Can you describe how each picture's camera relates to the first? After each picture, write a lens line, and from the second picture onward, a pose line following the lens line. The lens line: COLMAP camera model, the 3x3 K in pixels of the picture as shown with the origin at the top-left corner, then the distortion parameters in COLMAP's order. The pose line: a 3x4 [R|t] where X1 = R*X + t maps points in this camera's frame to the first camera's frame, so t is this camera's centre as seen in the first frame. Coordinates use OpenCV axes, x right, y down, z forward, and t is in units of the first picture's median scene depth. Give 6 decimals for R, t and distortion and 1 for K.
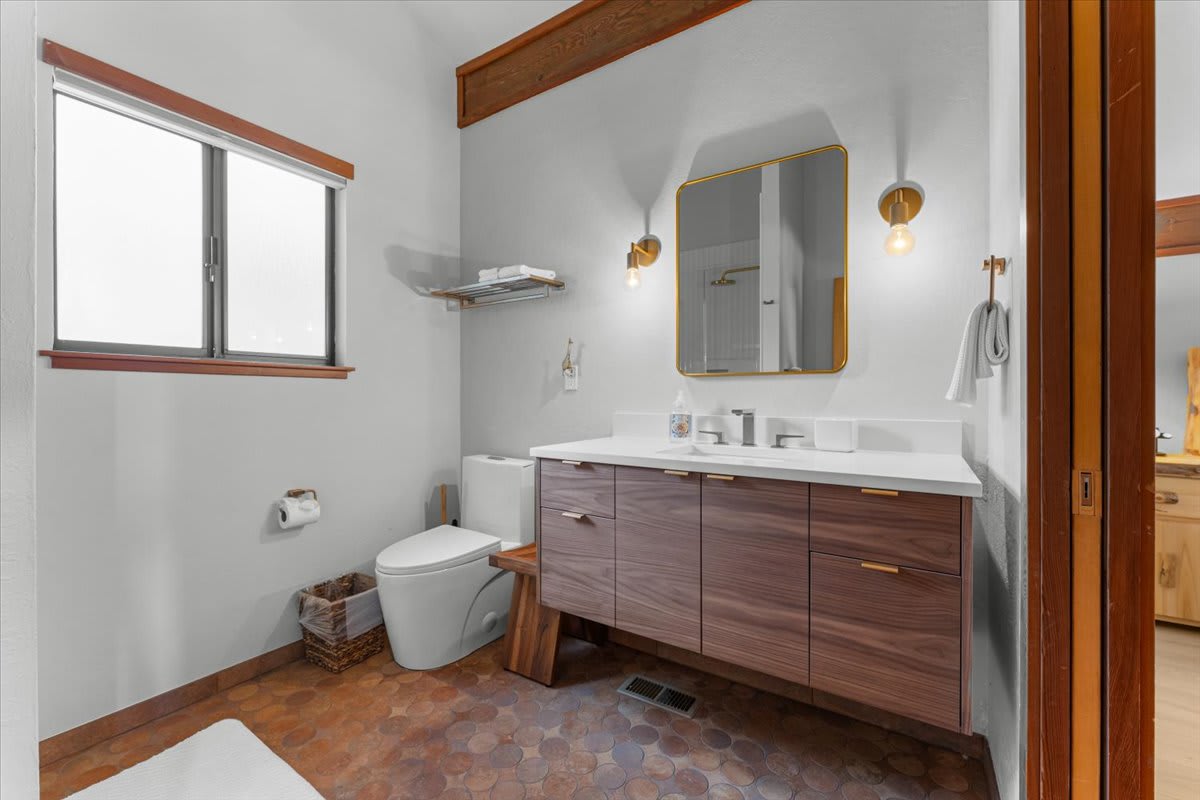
lens RADIAL K [[490.9, 0, 601.5], [0, 490.9, 395.7], [0, 0, 1]] dist [0.006215, -0.000509]
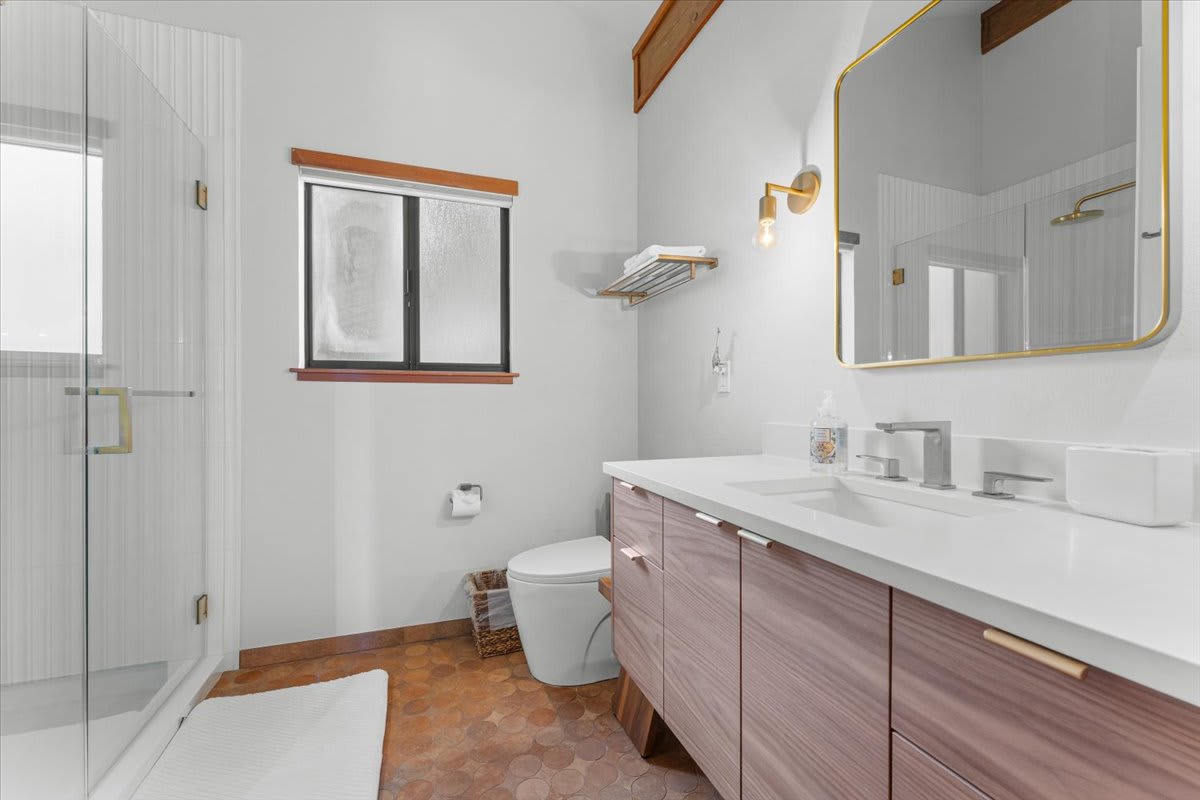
lens RADIAL K [[494.1, 0, 595.4], [0, 494.1, 402.4], [0, 0, 1]] dist [-0.001386, -0.000480]
pose [[0.796909, 0.001027, -0.604099, 0.310277], [0.001602, 0.999991, 0.003813, 0.001783], [0.604098, -0.004007, 0.796900, 0.293800]]
